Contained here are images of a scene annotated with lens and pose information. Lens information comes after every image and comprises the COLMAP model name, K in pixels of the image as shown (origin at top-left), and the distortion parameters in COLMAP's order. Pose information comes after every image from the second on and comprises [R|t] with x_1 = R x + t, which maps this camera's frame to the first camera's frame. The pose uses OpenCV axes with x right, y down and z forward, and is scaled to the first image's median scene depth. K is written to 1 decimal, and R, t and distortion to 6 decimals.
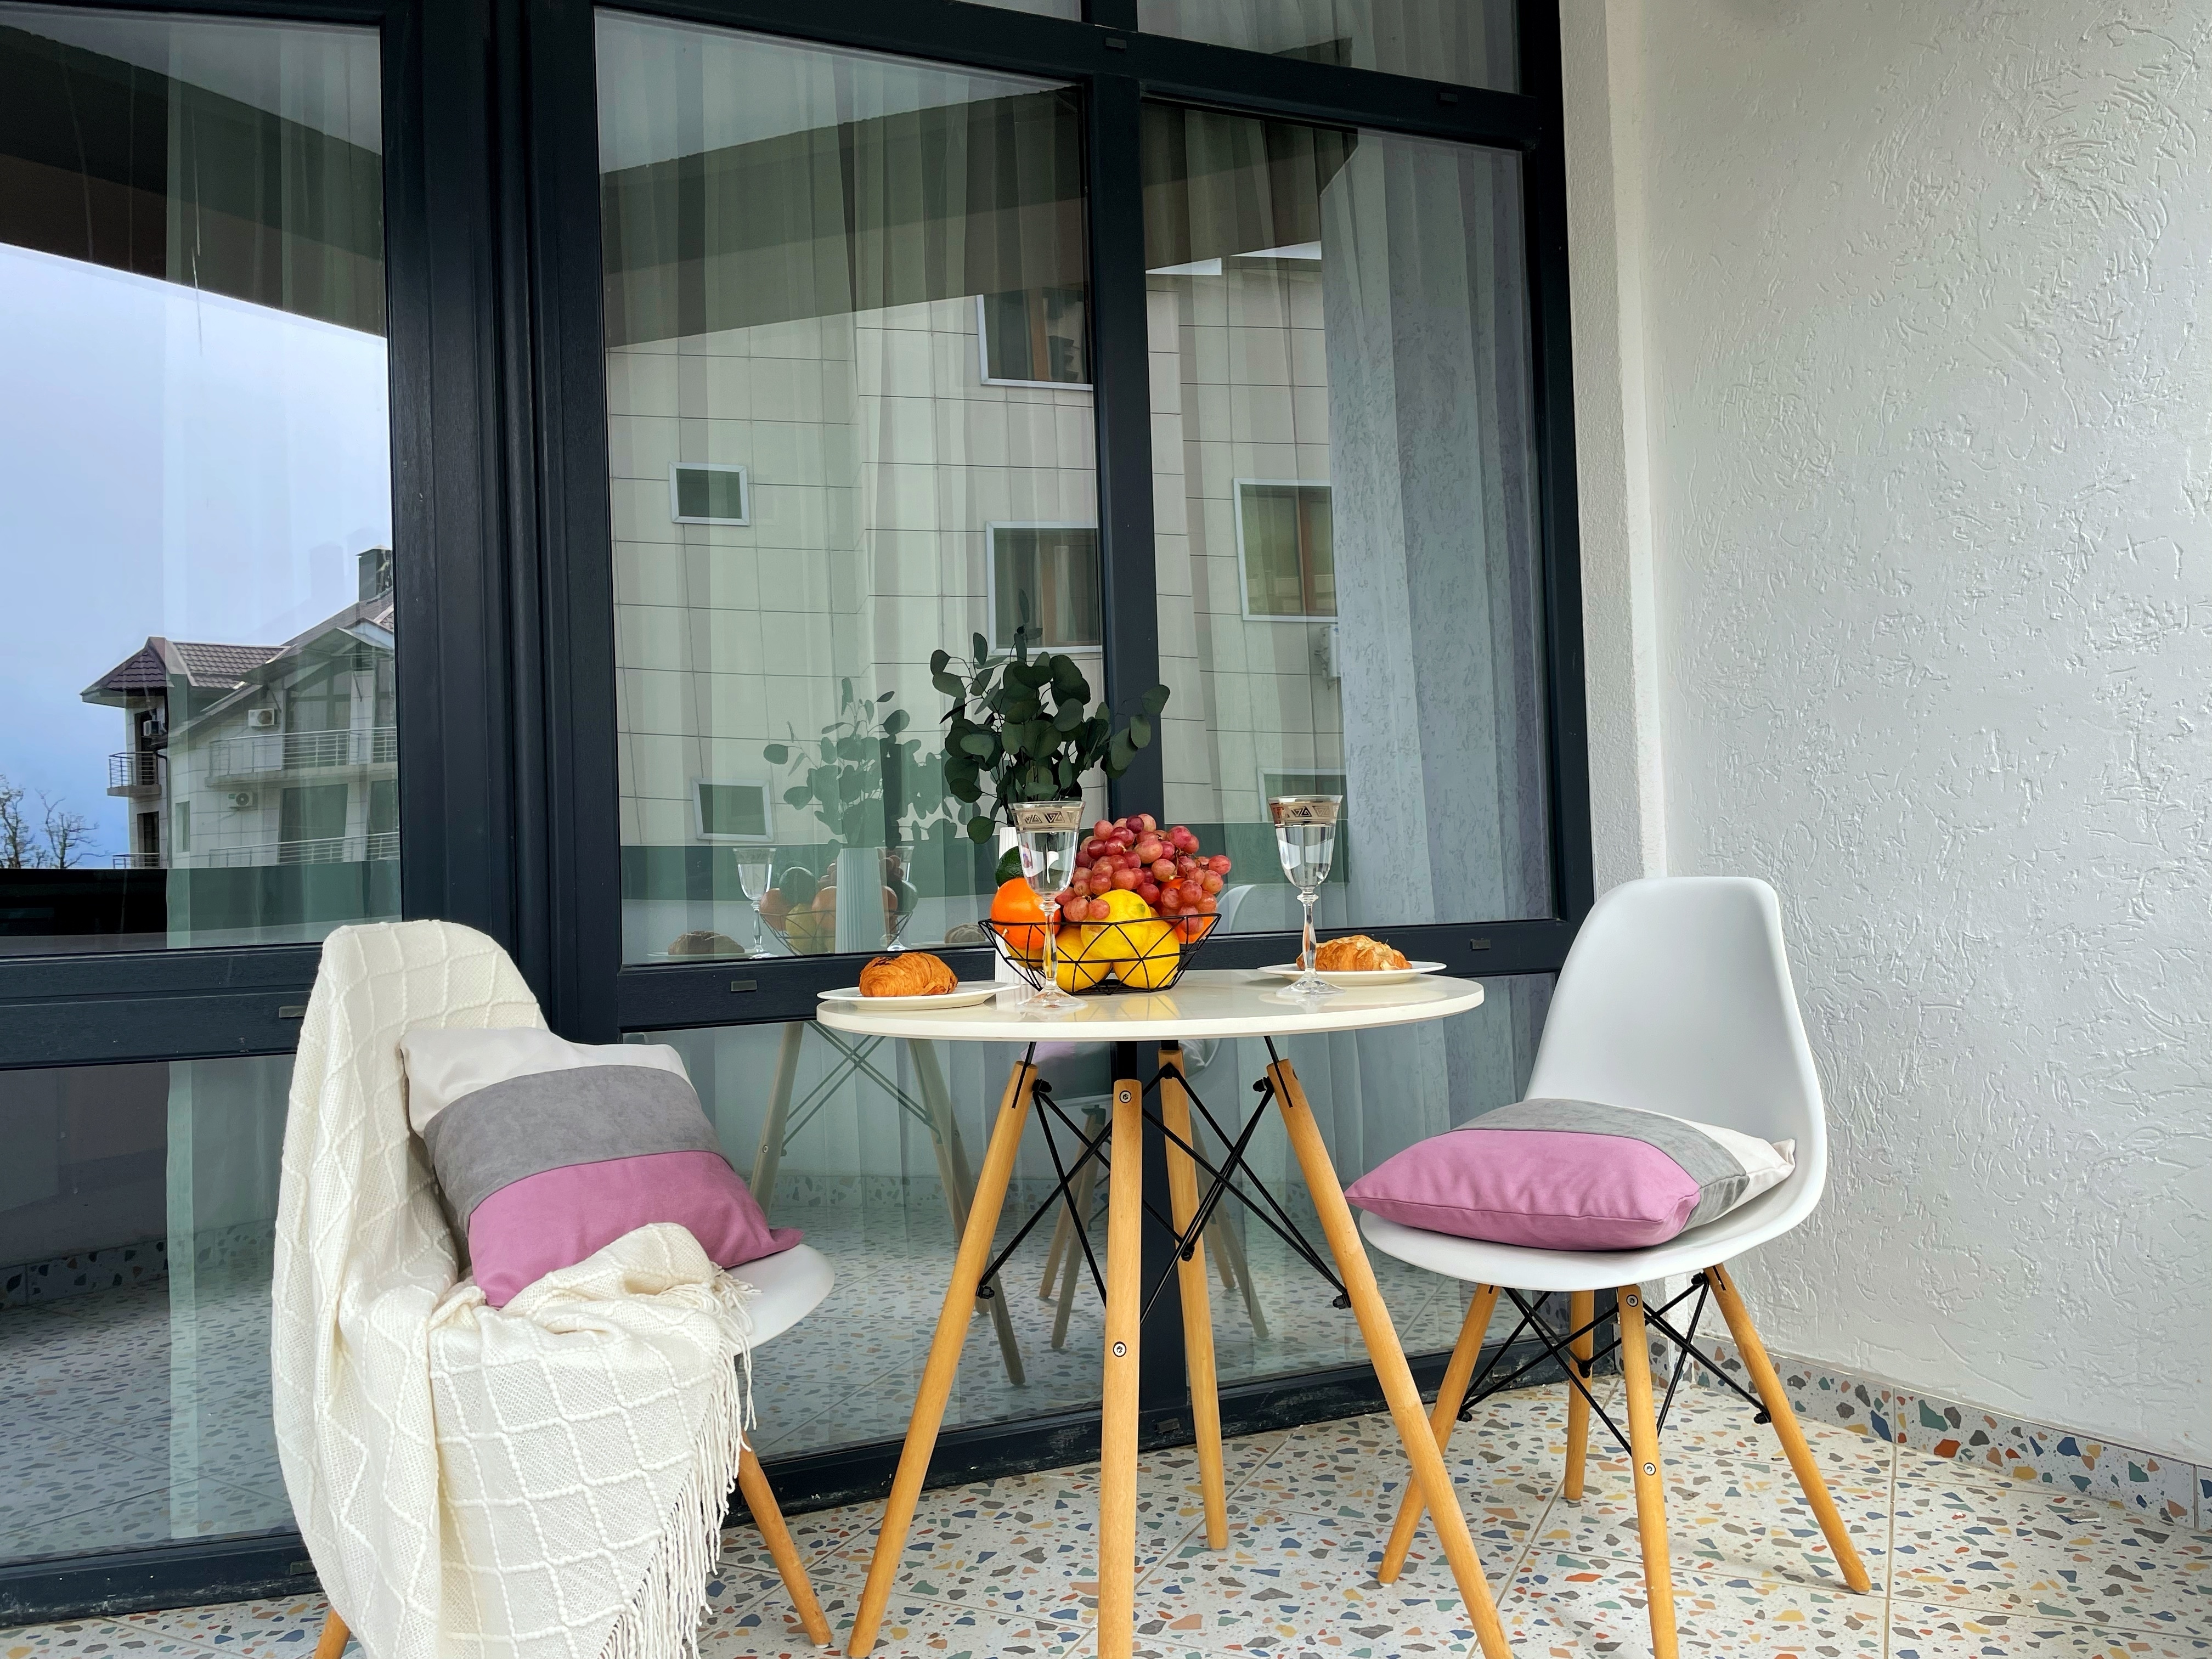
lens RADIAL K [[1636.0, 0, 1098.2], [0, 1636.0, 814.6], [0, 0, 1]] dist [0.087827, -0.121189]
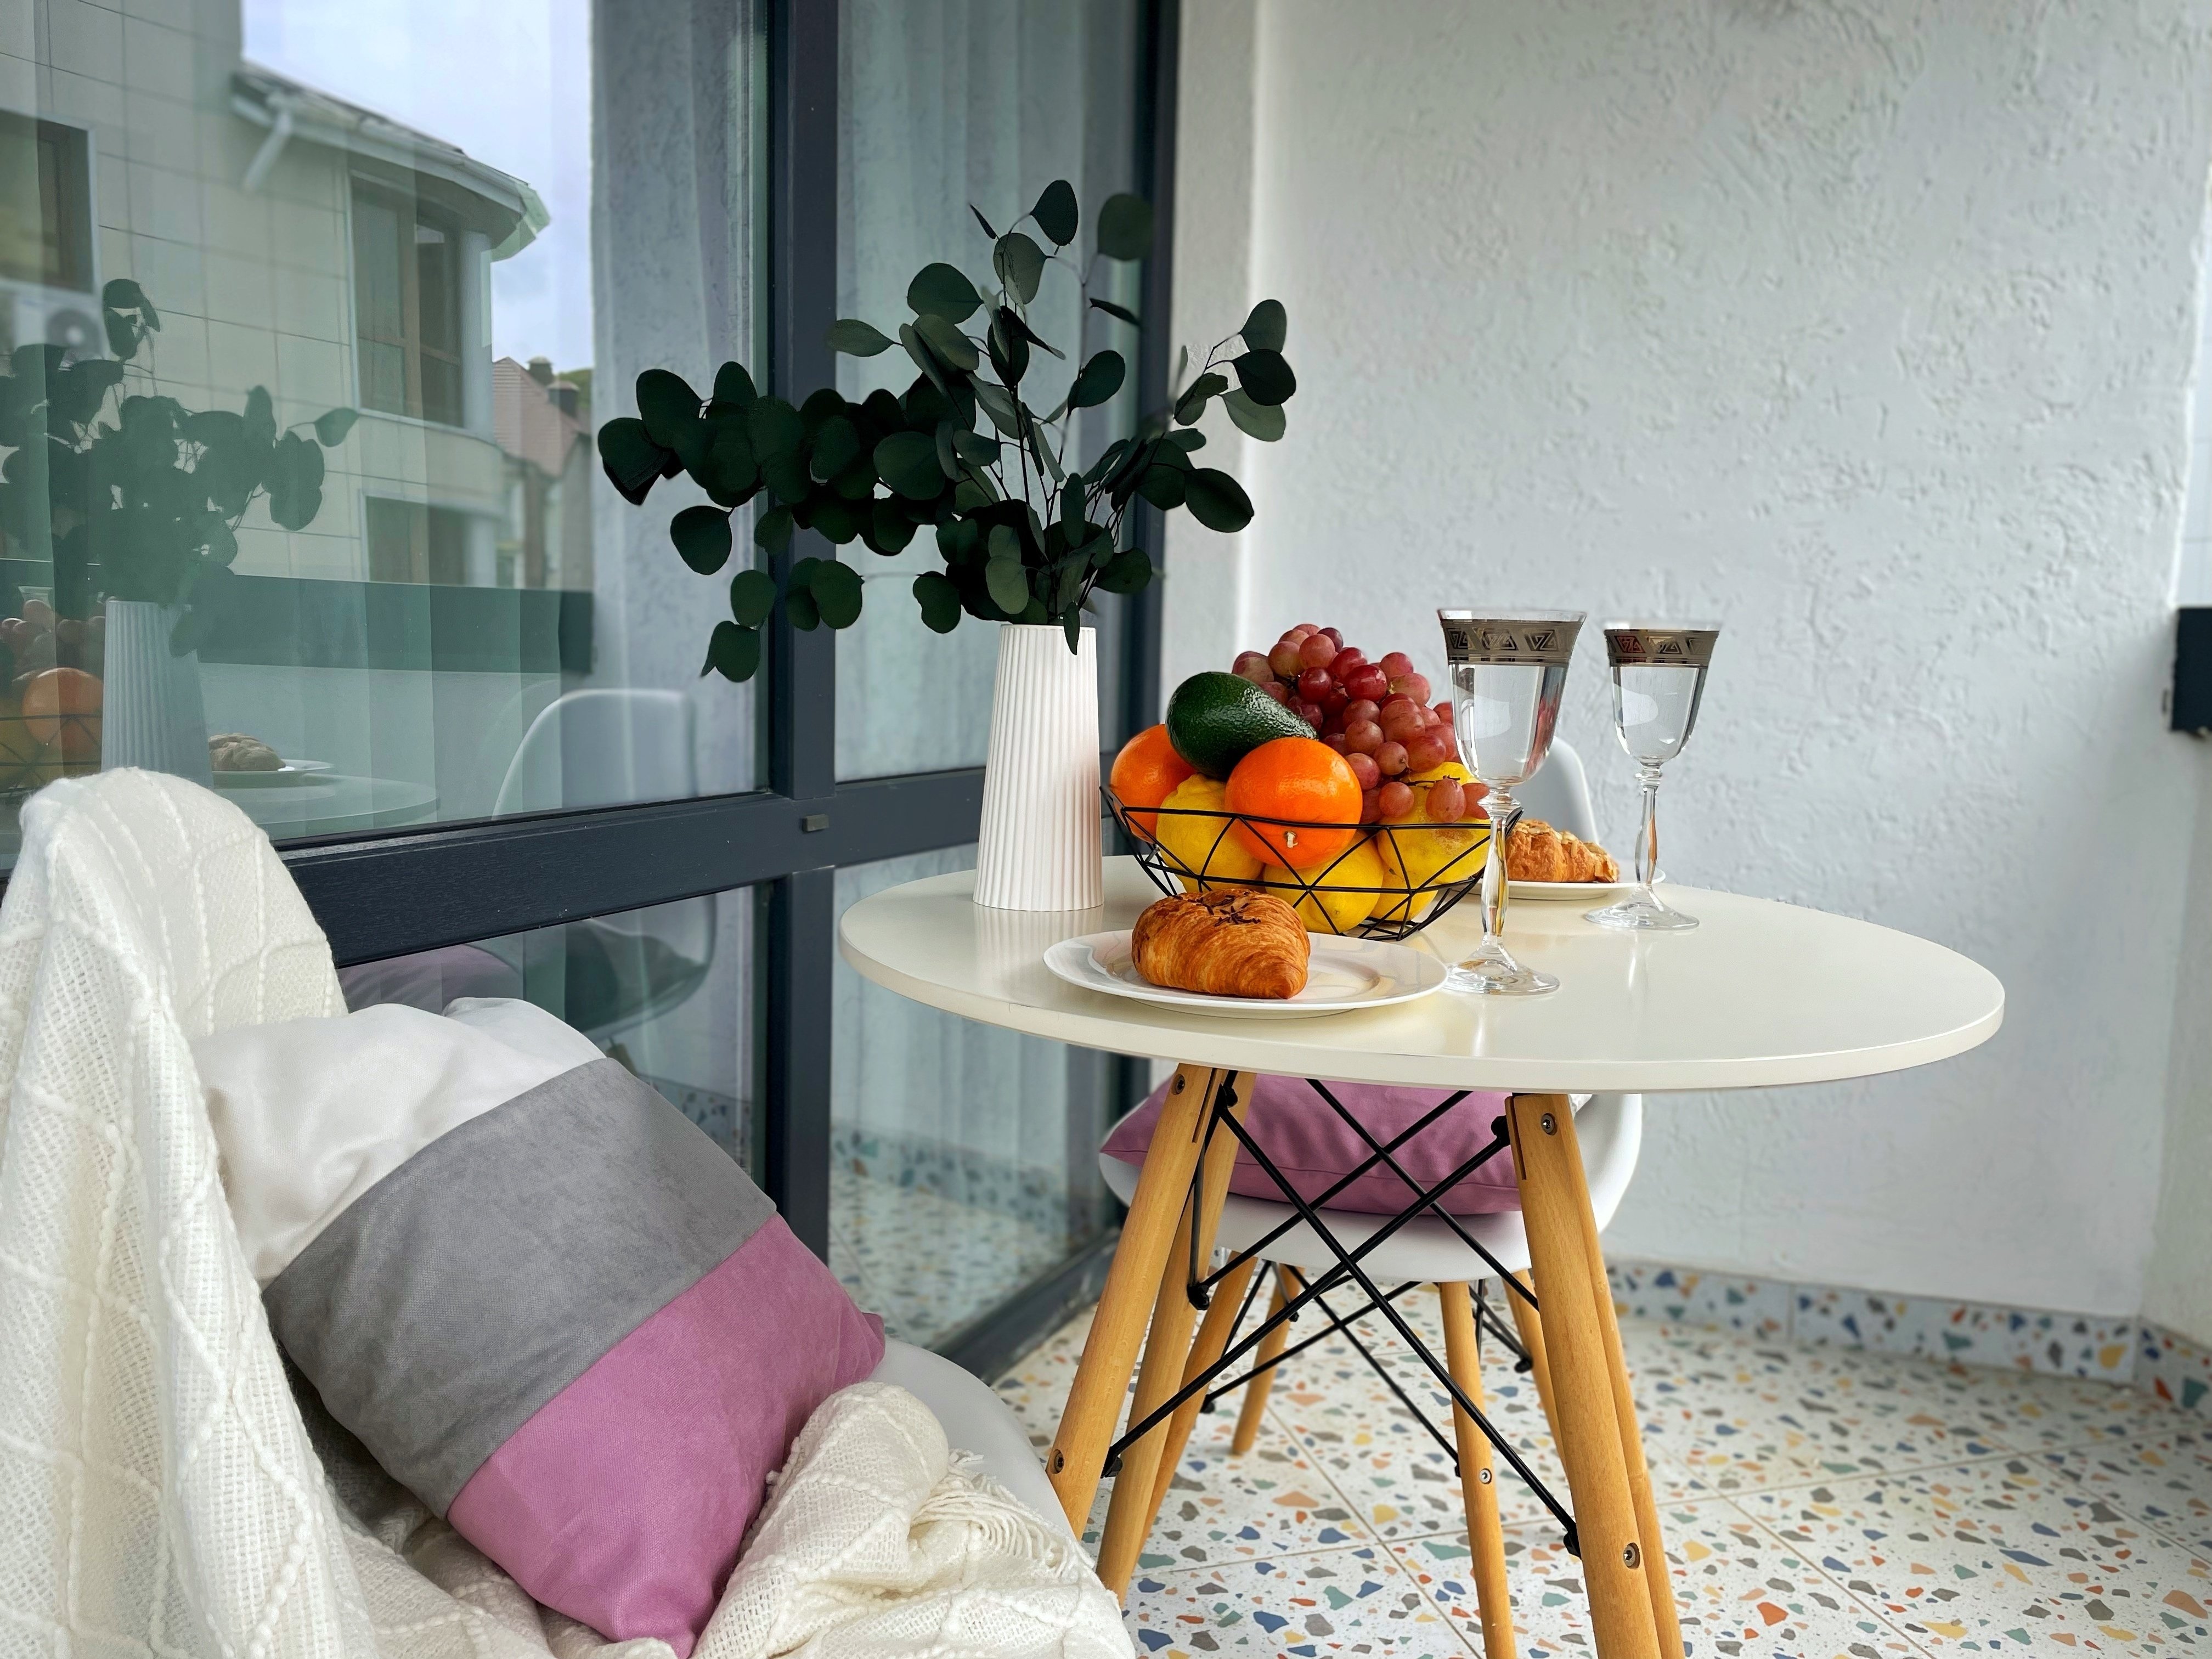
lens RADIAL K [[1636.0, 0, 1098.2], [0, 1636.0, 814.6], [0, 0, 1]] dist [0.087827, -0.121189]
pose [[0.738882, -0.013872, 0.673692, -0.372346], [-0.076922, 0.991516, 0.104781, 0.014535], [-0.669430, -0.129243, 0.731547, 0.532667]]
